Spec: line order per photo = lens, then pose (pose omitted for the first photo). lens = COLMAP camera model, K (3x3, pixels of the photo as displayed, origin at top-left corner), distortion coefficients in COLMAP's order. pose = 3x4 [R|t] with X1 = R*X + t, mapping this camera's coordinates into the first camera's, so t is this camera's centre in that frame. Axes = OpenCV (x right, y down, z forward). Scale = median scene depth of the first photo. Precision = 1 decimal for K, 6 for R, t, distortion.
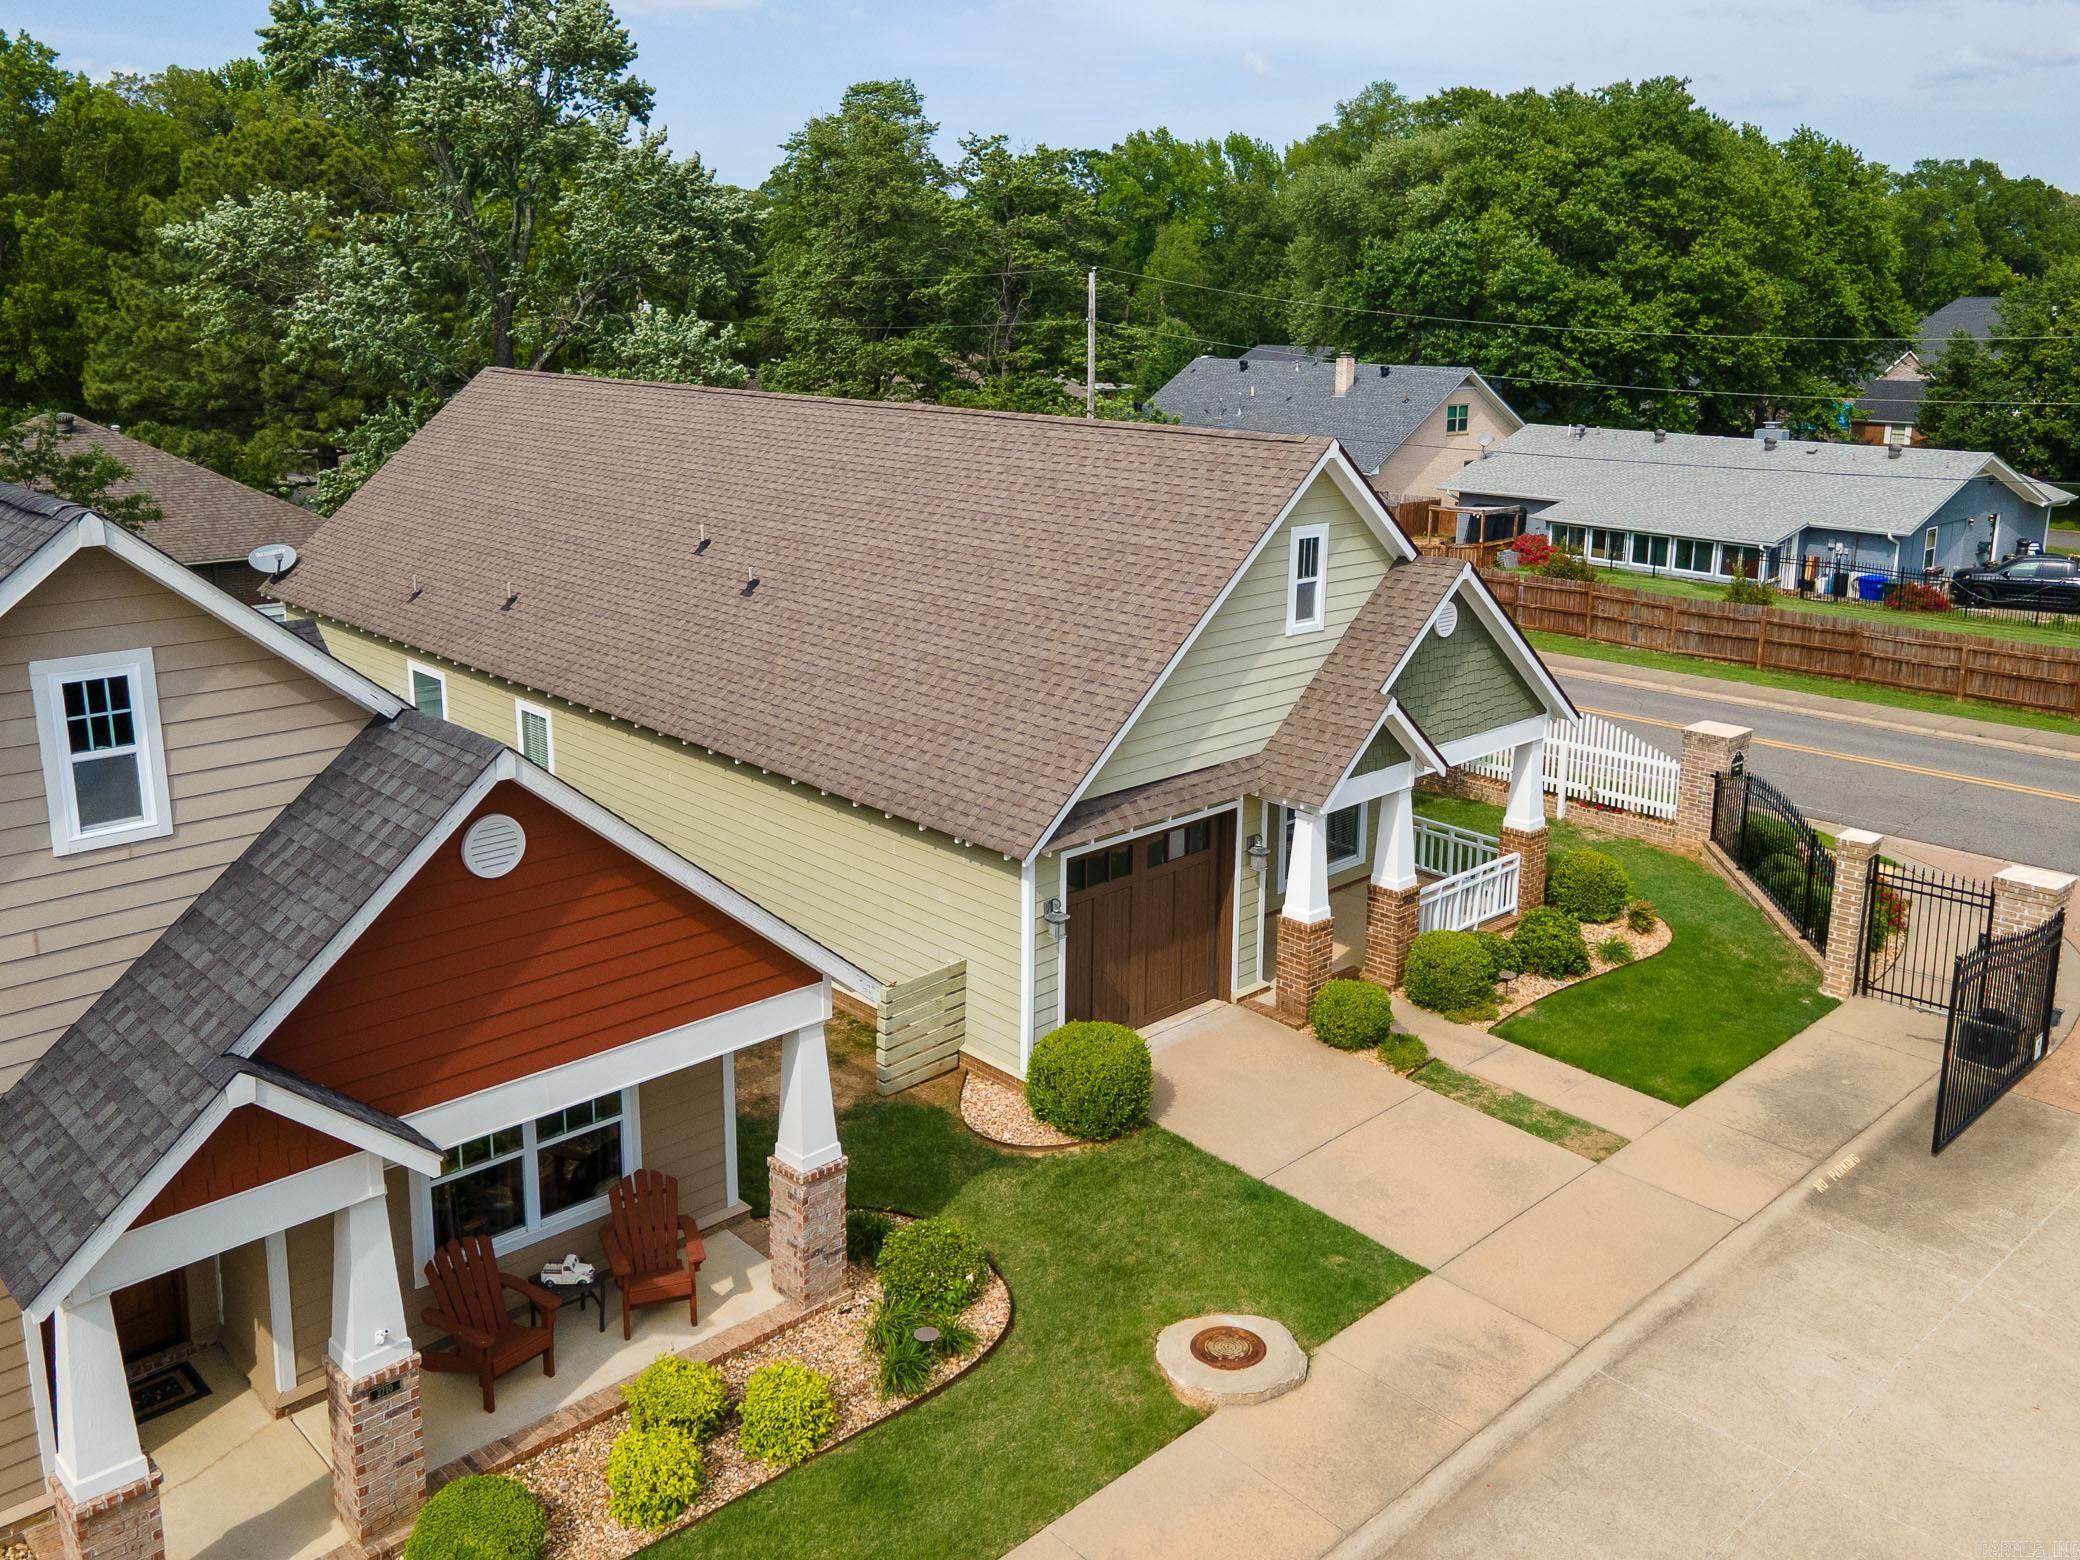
lens RADIAL K [[1625.7, 0, 1040.0], [0, 1625.7, 780.0], [0, 0, 1]] dist [0.031934, 0.001208]
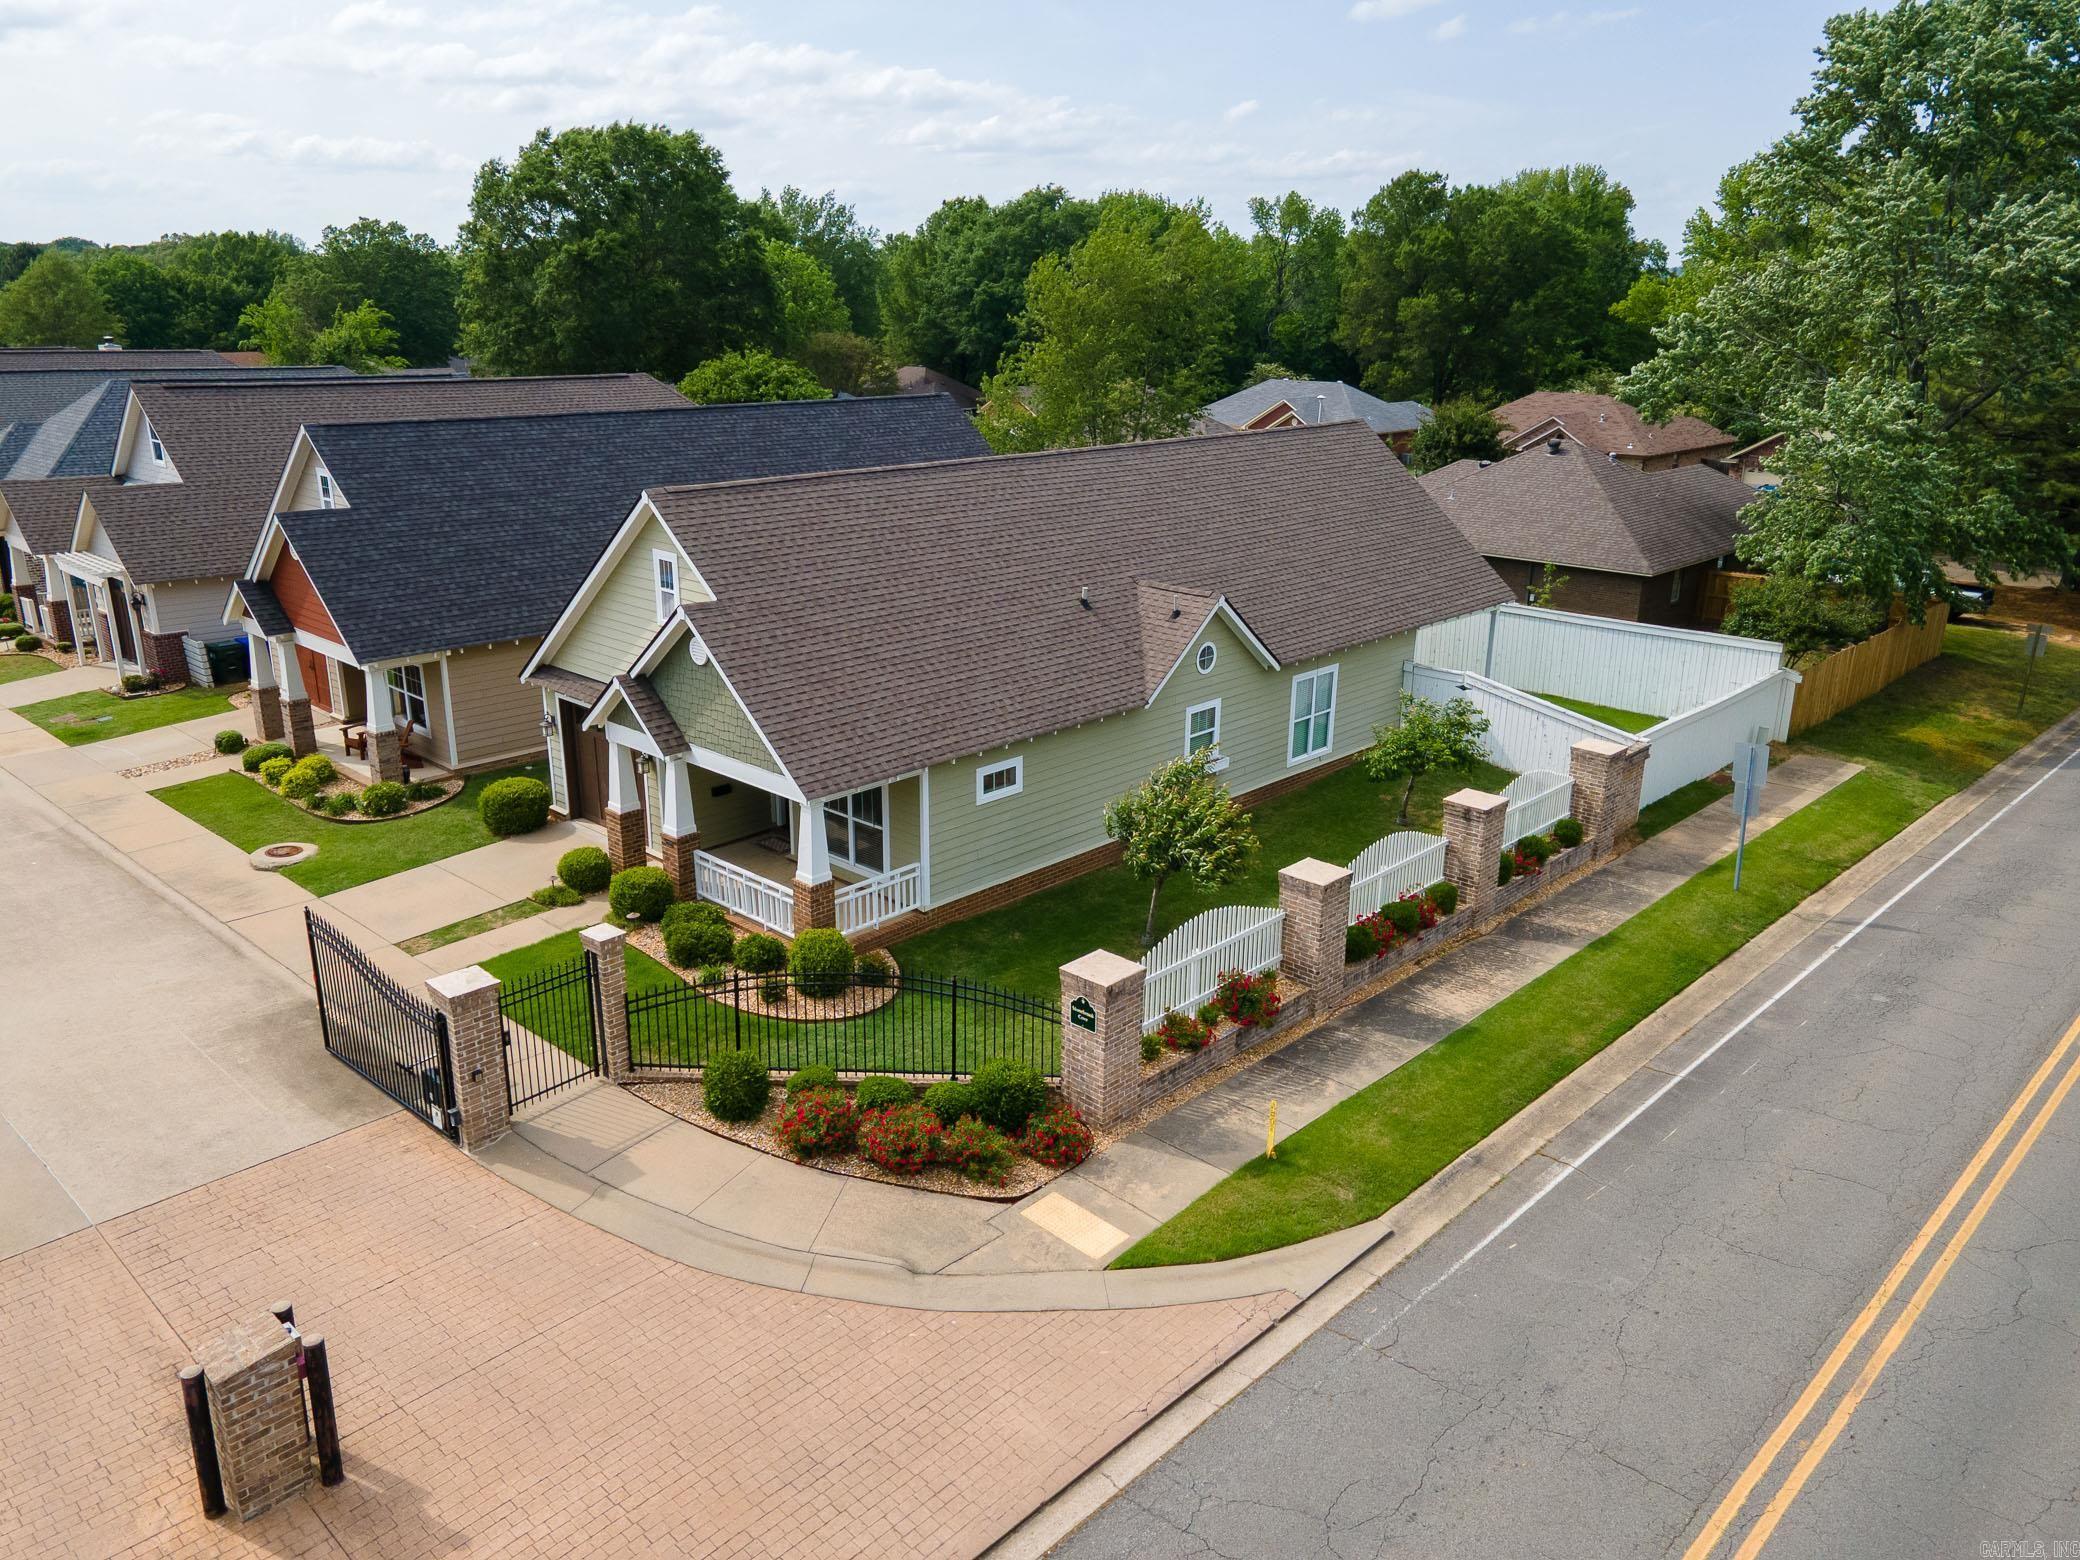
lens RADIAL K [[1510.2, 0, 1040.0], [0, 1510.2, 780.0], [0, 0, 1]] dist [0.042933, 0.010129]
pose [[0.072659, 0.318111, -0.945265, 1.762214], [-0.266543, 0.919491, 0.288949, -0.511761], [0.961080, 0.230959, 0.151600, 1.368997]]
